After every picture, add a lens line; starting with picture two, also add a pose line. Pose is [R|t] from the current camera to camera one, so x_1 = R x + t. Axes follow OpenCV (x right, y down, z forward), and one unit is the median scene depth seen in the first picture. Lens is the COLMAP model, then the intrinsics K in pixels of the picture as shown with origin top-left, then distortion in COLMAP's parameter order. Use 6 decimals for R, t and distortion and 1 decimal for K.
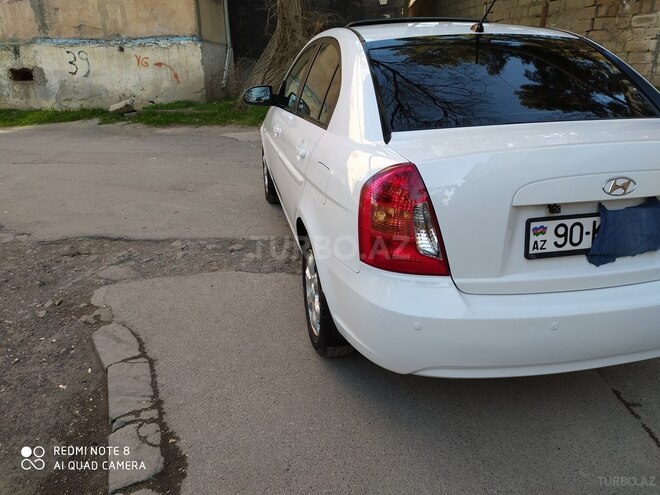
lens RADIAL K [[491.3, 0, 329.1], [0, 491.3, 247.4], [0, 0, 1]] dist [0.063726, -0.060129]
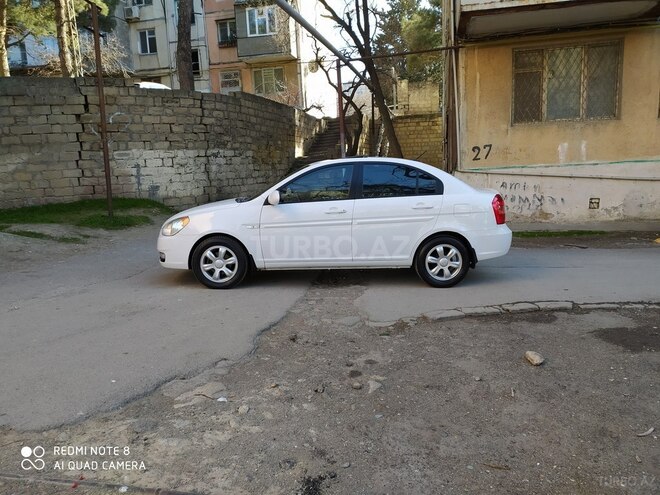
lens RADIAL K [[491.3, 0, 329.1], [0, 491.3, 247.4], [0, 0, 1]] dist [0.063726, -0.060129]
pose [[0.169361, -0.142685, 0.975171, -0.642445], [0.373817, 0.924827, 0.070397, -0.092377], [-0.911909, 0.352613, 0.209968, 0.260797]]
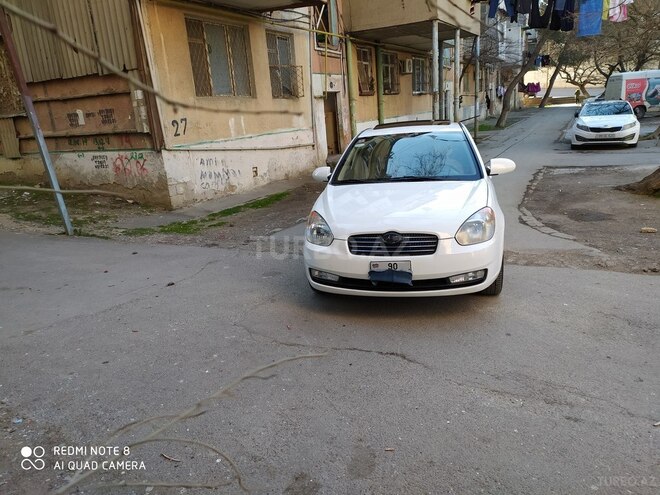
lens RADIAL K [[491.3, 0, 329.1], [0, 491.3, 247.4], [0, 0, 1]] dist [0.063726, -0.060129]
pose [[-0.904492, -0.034005, 0.425132, -0.120811], [0.223825, 0.810664, 0.541042, -0.387438], [-0.363038, 0.584524, -0.725628, 0.925403]]
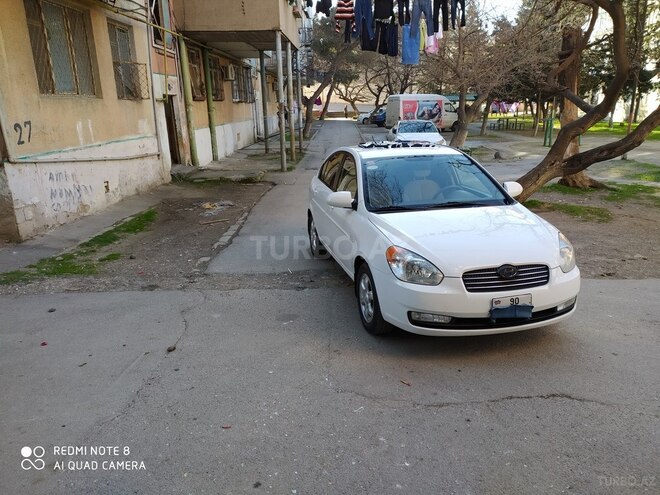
lens RADIAL K [[493.8, 0, 335.9], [0, 493.8, 246.0], [0, 0, 1]] dist [0.060665, -0.067587]
pose [[-0.999079, 0.040115, -0.015223, 0.149407], [0.023557, 0.809383, 0.586808, -0.411876], [0.035861, 0.585909, -0.809583, 0.907599]]
